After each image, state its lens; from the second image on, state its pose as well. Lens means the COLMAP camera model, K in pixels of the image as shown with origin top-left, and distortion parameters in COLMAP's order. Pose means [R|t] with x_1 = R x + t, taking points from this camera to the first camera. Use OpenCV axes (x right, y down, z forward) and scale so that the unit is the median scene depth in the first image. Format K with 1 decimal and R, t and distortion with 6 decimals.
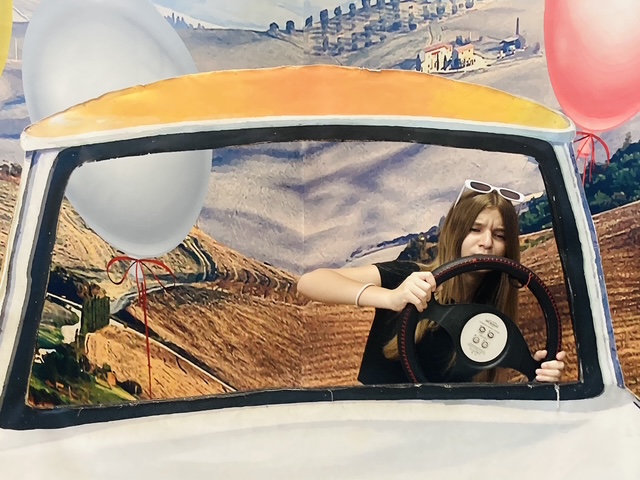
lens RADIAL K [[1020.8, 0, 319.2], [0, 1020.8, 238.1], [0, 0, 1]] dist [0.121811, 0.000000]
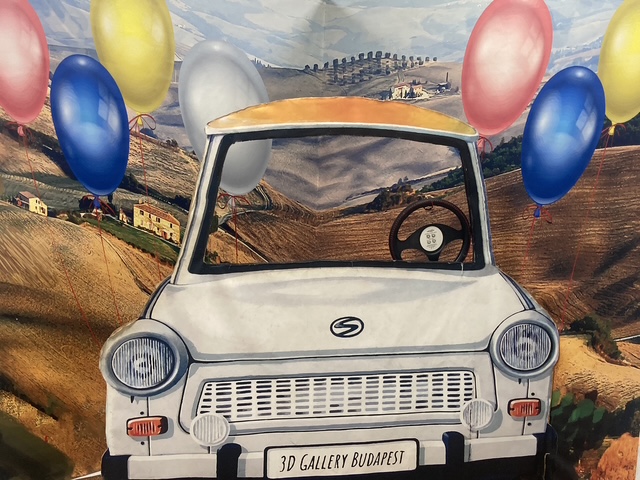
lens RADIAL K [[706.1, 0, 320.6], [0, 706.1, 243.4], [0, 0, 1]] dist [0.154742, 0.000000]
pose [[0.997166, 0.032843, 0.067680, -0.107235], [-0.037048, 0.997398, 0.061848, 0.022224], [-0.065473, -0.064180, 0.995788, -0.276609]]
